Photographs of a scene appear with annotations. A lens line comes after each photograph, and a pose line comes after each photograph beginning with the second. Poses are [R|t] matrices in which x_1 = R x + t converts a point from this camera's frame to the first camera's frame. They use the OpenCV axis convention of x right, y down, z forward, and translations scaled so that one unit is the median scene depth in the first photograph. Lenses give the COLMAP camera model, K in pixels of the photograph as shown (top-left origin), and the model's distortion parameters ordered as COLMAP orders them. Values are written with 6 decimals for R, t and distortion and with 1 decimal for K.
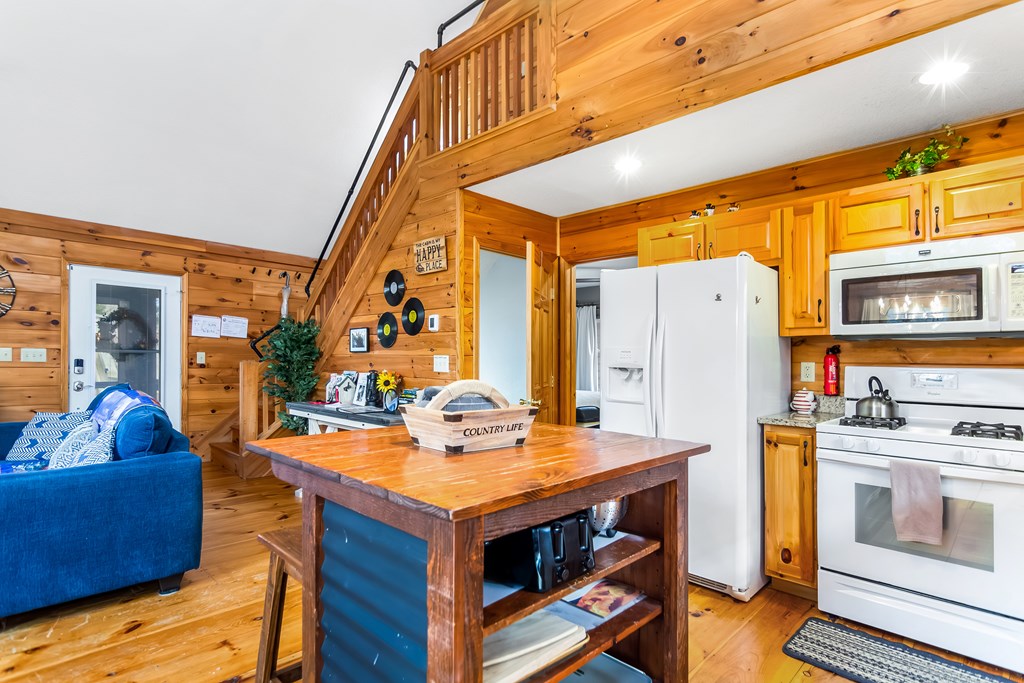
lens RADIAL K [[515.3, 0, 503.2], [0, 515.3, 341.6], [0, 0, 1]] dist [0.001213, 0.001580]
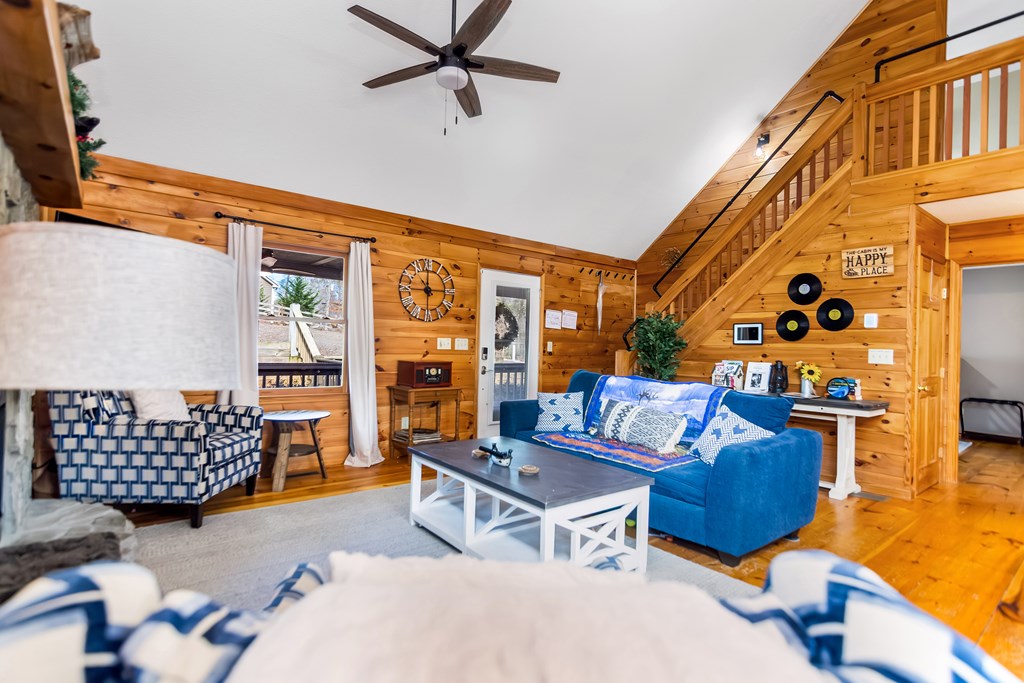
lens RADIAL K [[507.2, 0, 513.4], [0, 507.2, 323.6], [0, 0, 1]] dist [-0.000955, 0.000271]
pose [[0.993934, 0.004620, -0.109877, -0.685192], [-0.005226, 0.999973, -0.005227, -0.017110], [0.109850, 0.005769, 0.993931, -0.176017]]
